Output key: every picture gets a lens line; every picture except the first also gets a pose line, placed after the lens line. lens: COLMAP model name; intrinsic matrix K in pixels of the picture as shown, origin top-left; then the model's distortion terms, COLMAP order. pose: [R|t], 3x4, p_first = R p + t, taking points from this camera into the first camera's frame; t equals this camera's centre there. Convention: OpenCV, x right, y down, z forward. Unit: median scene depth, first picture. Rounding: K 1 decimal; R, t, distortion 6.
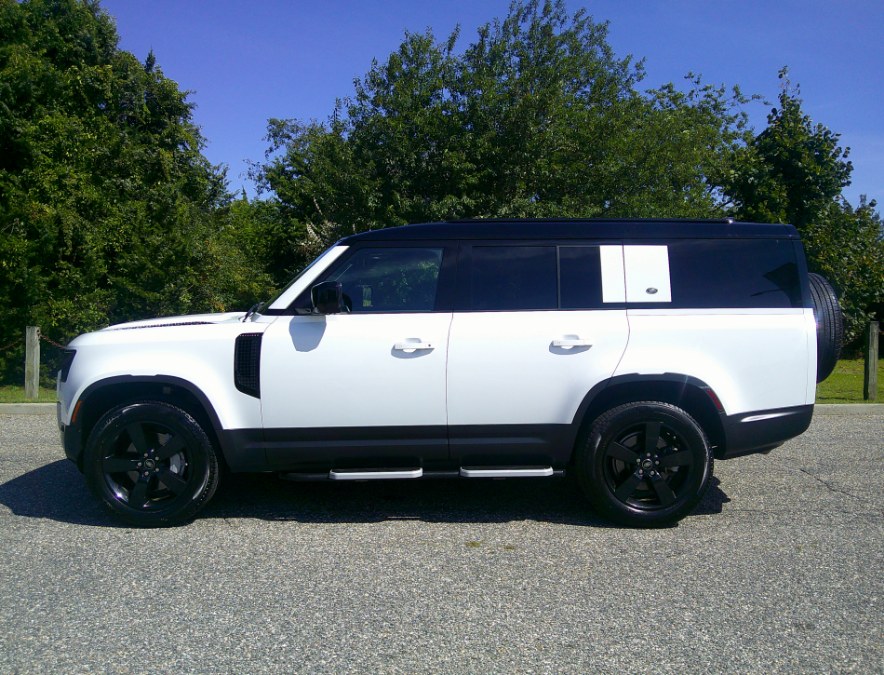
lens RADIAL K [[759.5, 0, 436.1], [0, 759.5, 337.2], [0, 0, 1]] dist [0.013791, -0.056092]
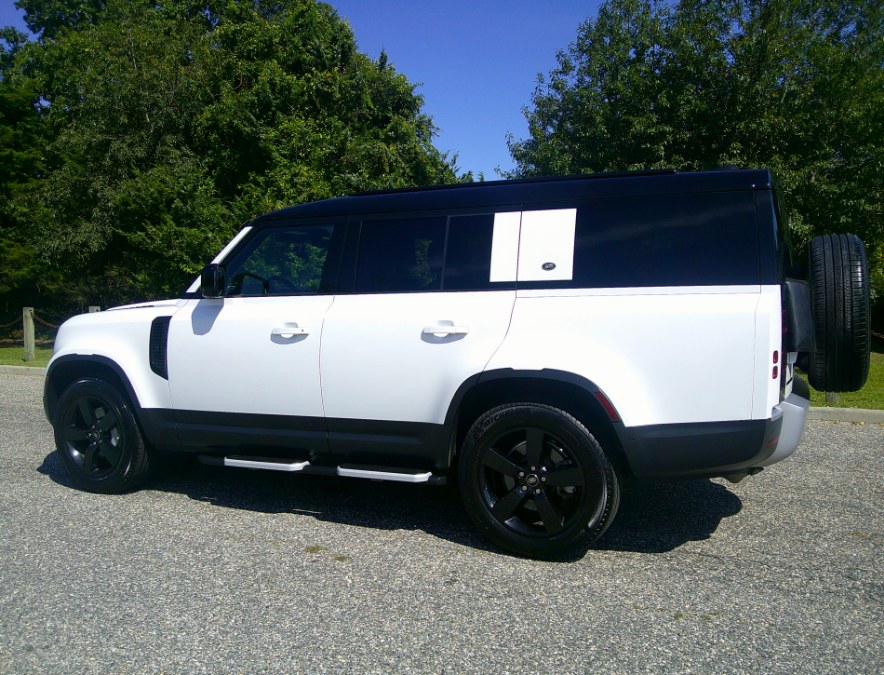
lens RADIAL K [[759.5, 0, 436.1], [0, 759.5, 337.2], [0, 0, 1]] dist [0.013791, -0.056092]
pose [[0.904301, 0.016880, -0.426561, 0.519744], [-0.007593, 0.999696, 0.023464, -0.004062], [0.426828, -0.017979, 0.904154, 0.218264]]
